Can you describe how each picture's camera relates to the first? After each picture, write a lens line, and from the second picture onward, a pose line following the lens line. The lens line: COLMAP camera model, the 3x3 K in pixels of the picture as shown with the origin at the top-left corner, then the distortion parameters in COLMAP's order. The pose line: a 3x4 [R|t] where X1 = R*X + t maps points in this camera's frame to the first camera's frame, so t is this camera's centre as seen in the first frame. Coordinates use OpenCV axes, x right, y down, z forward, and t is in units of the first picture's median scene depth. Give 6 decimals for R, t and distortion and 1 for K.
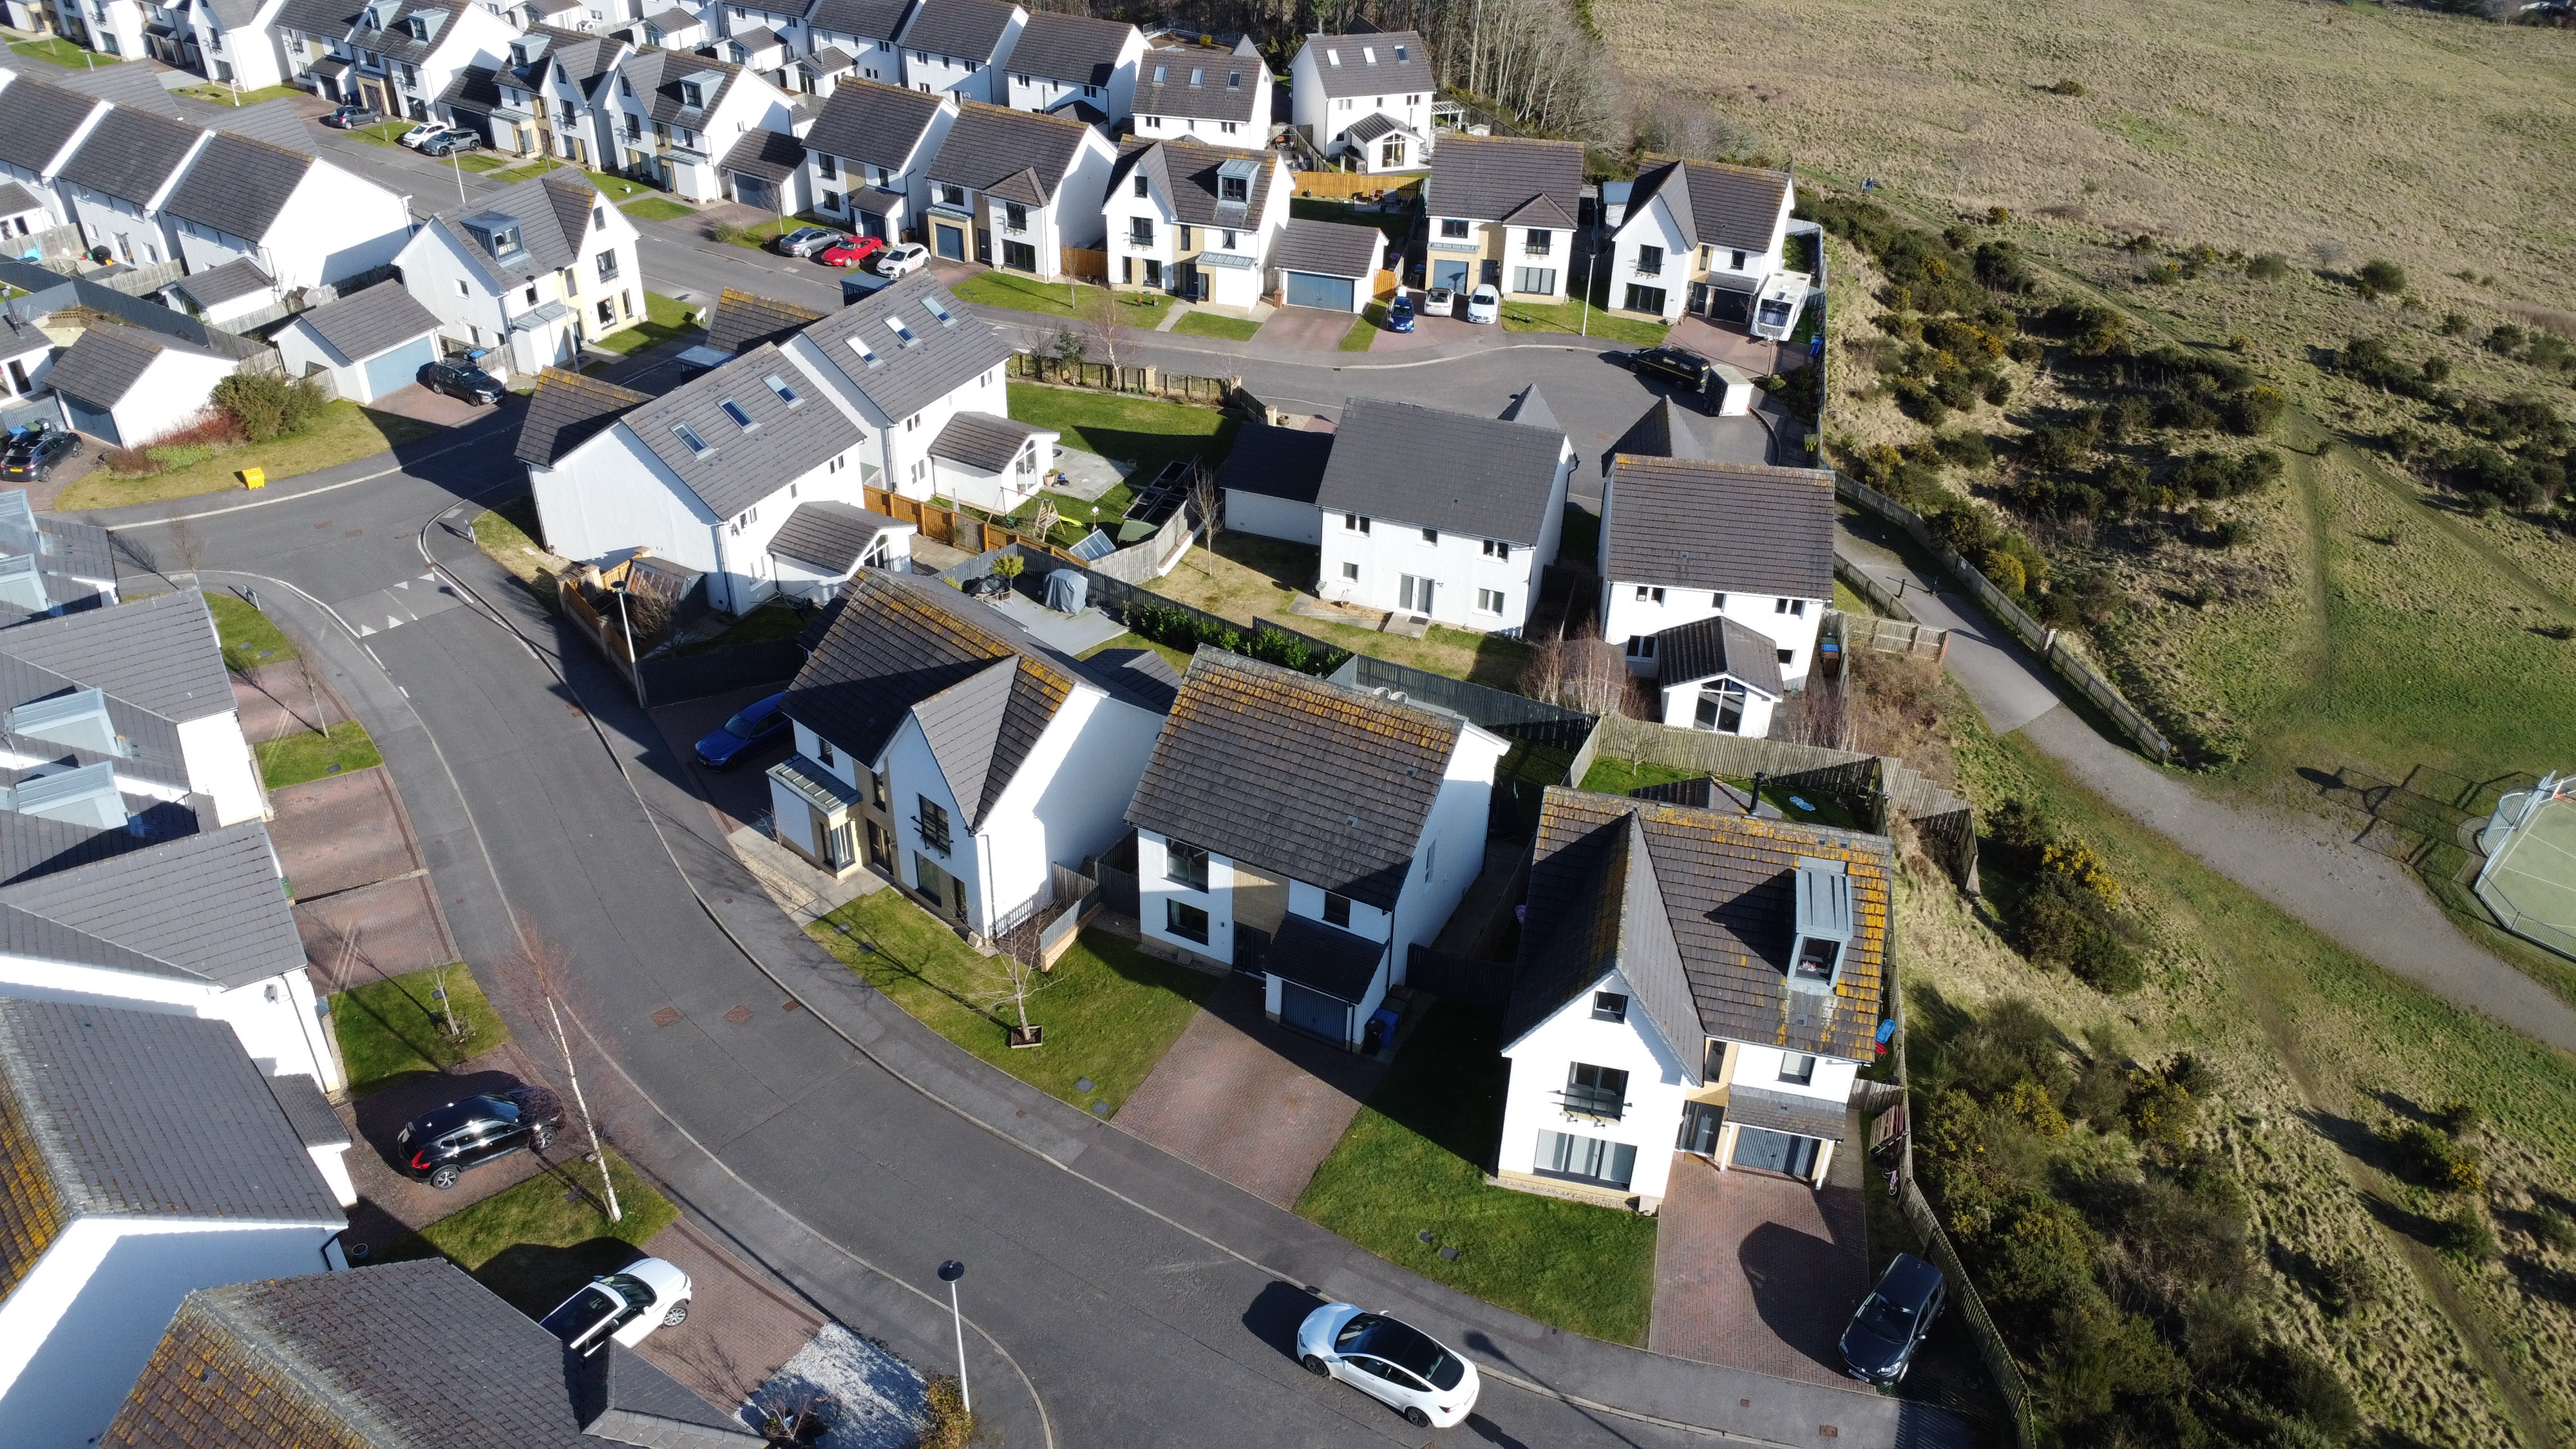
lens RADIAL K [[1870.6, 0, 1292.2], [0, 1870.6, 723.3], [0, 0, 1]] dist [-0.047222, 0.018570]
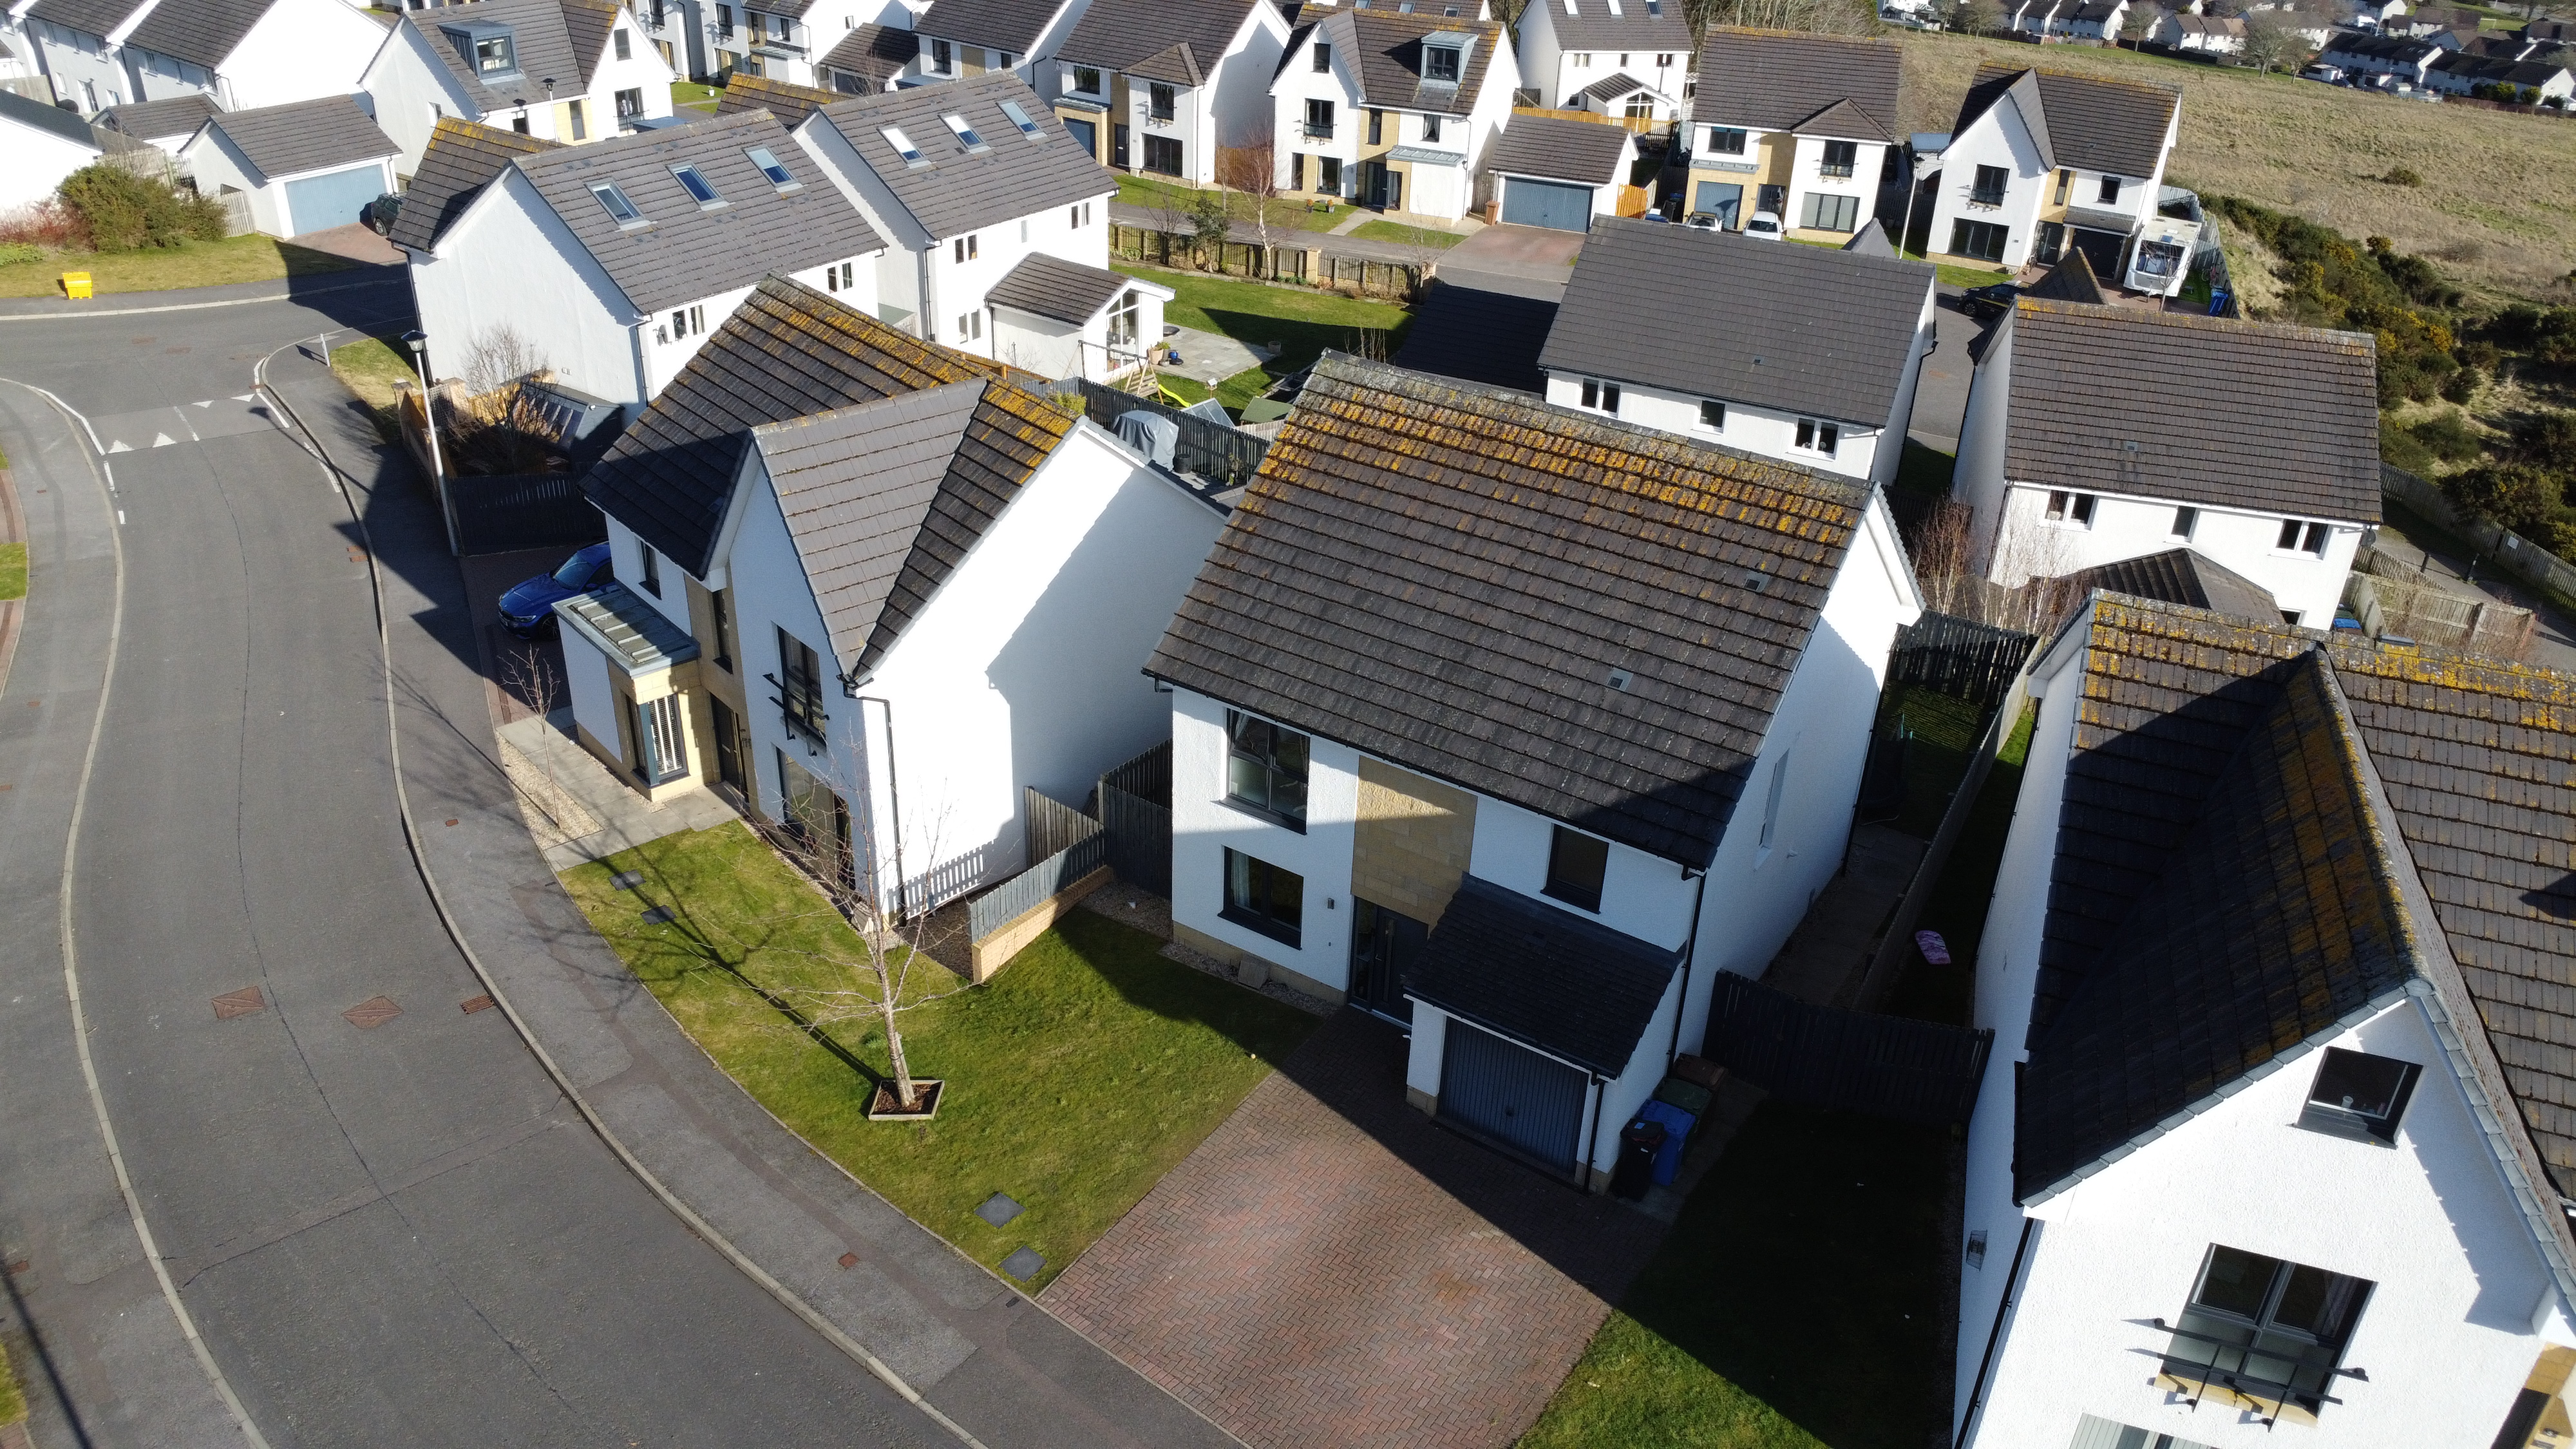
lens RADIAL K [[1870.6, 0, 1289.5], [0, 1870.6, 719.0], [0, 0, 1]] dist [-0.047222, 0.018570]
pose [[0.993204, 0.062272, -0.098325, -0.002197], [-0.070936, 0.993660, -0.087226, 0.072563], [0.092270, 0.093608, 0.991324, 0.360683]]
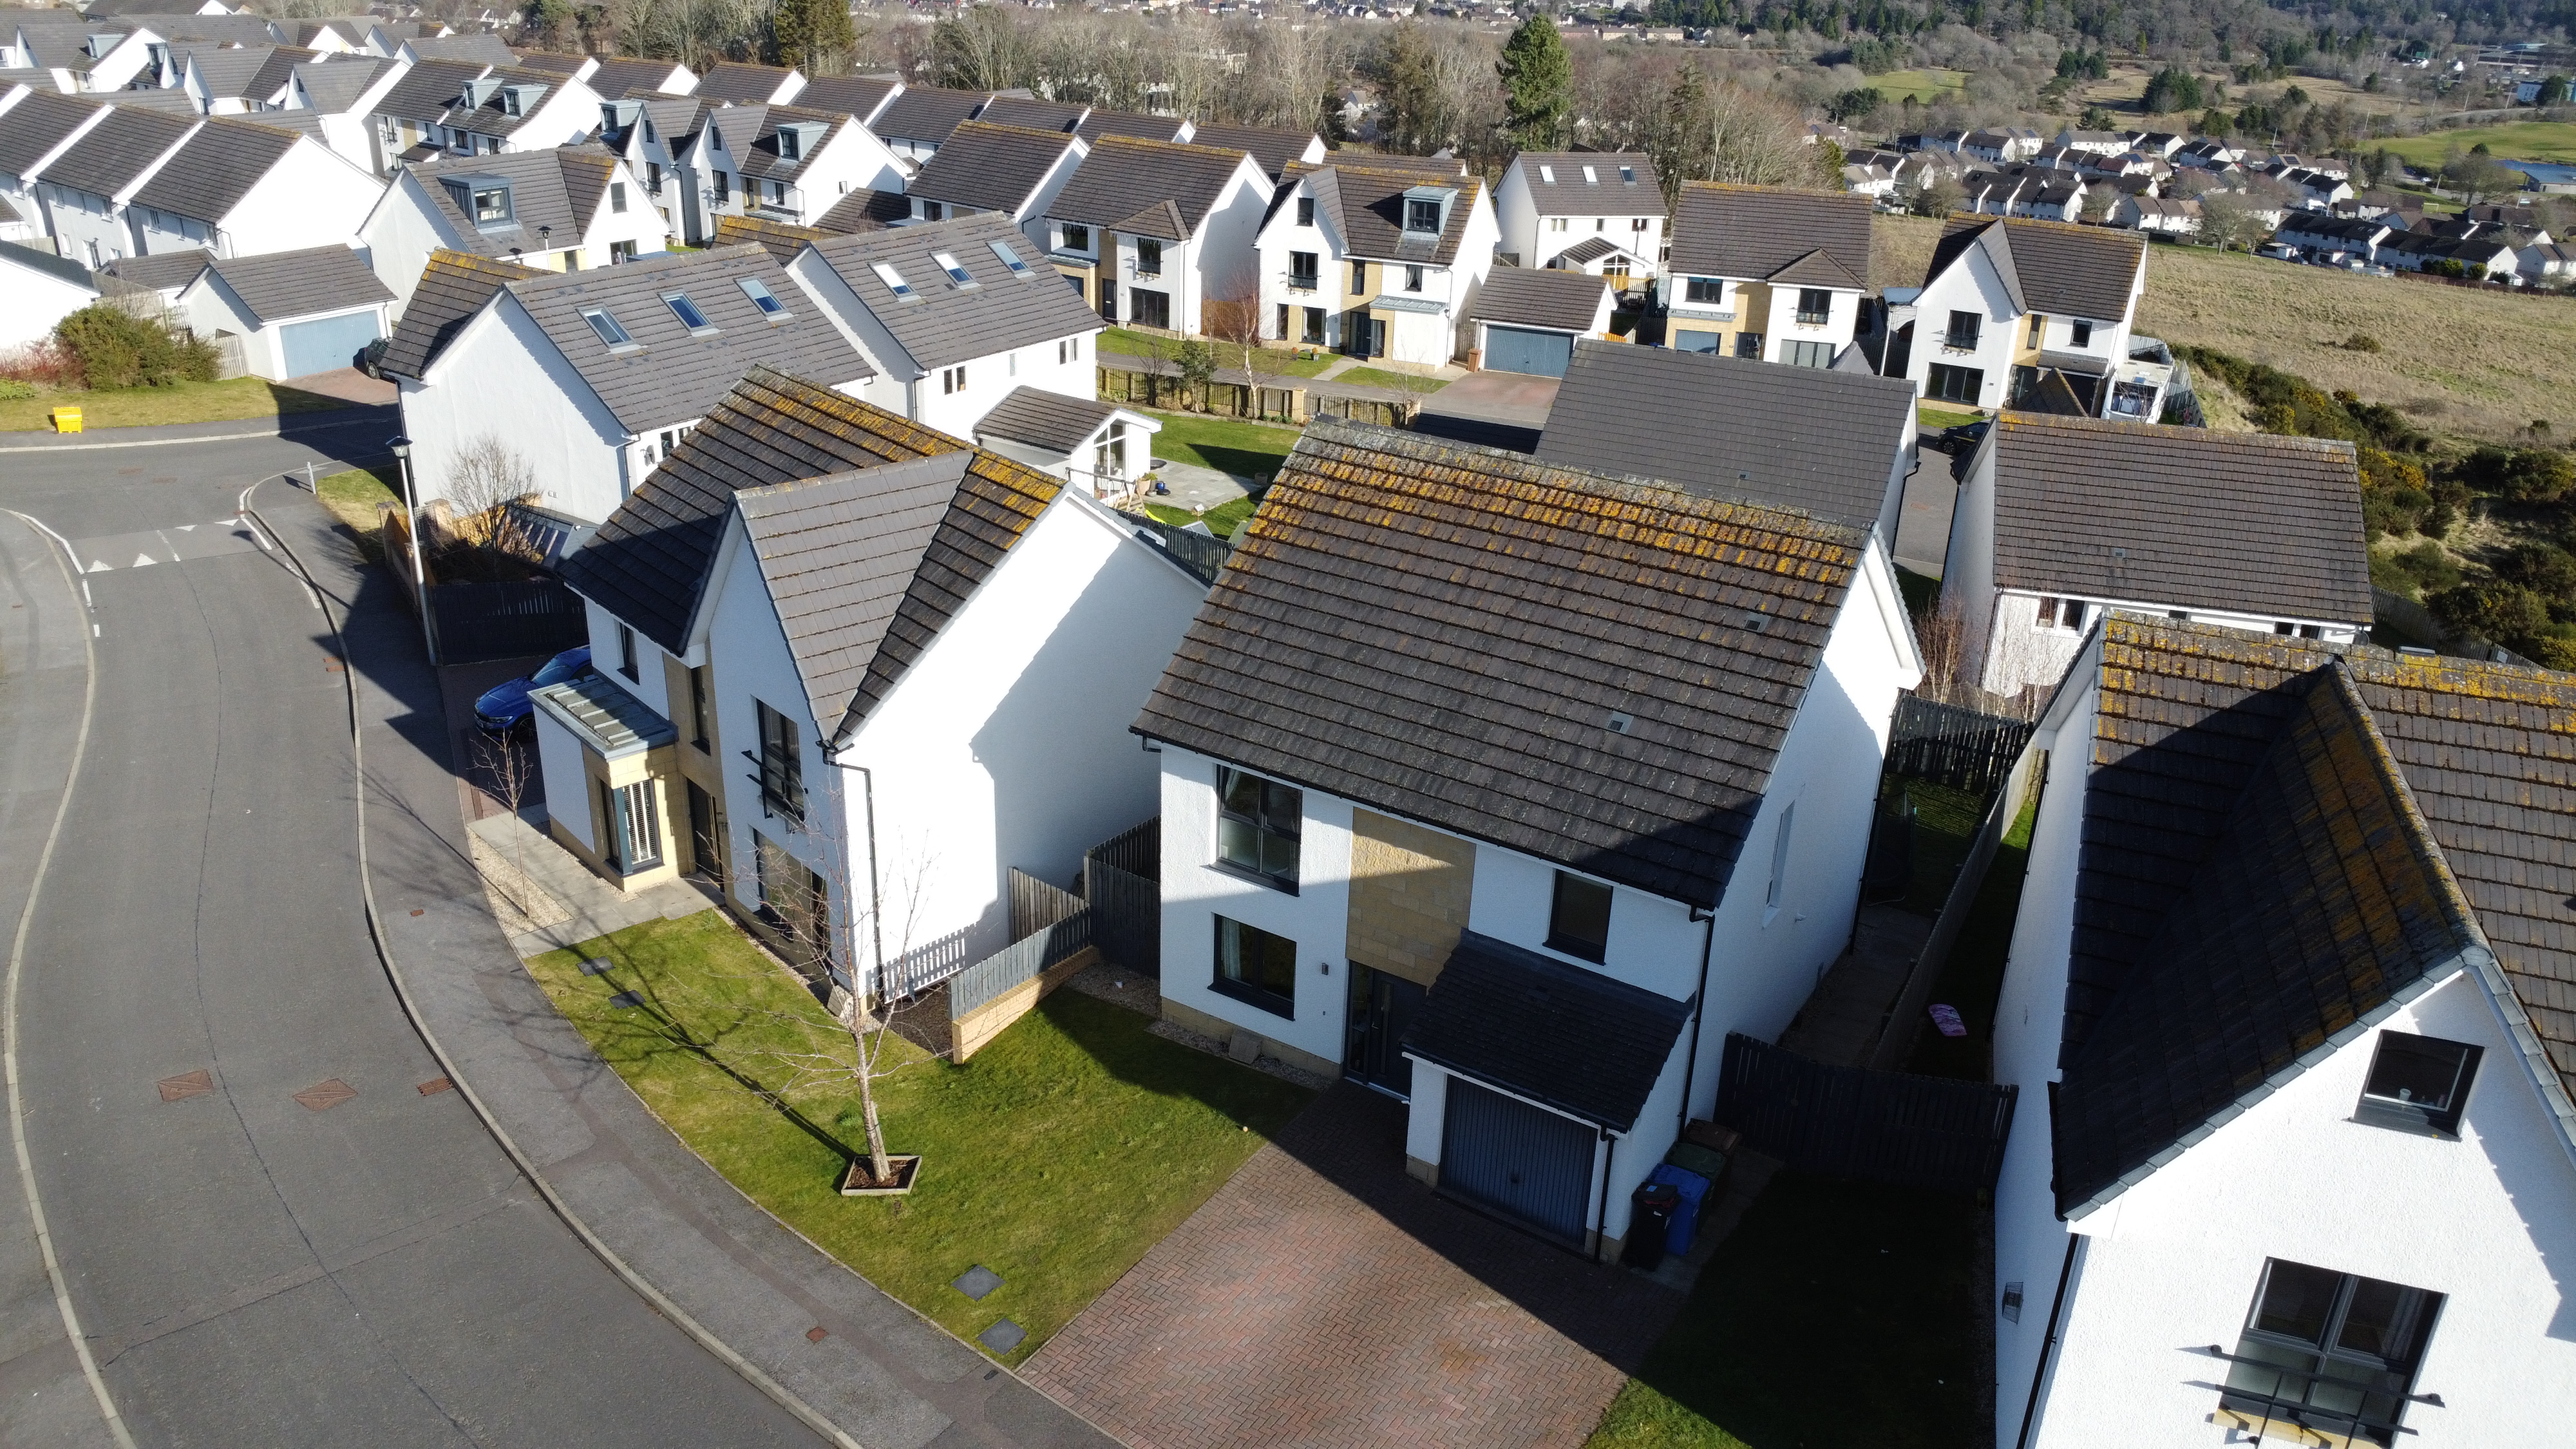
lens RADIAL K [[1870.6, 0, 1289.8], [0, 1870.6, 719.4], [0, 0, 1]] dist [-0.047222, 0.018570]
pose [[0.994275, 0.046495, -0.096204, -0.002697], [-0.063589, 0.981042, -0.183063, 0.093288], [0.085869, 0.188132, 0.978383, 0.372065]]
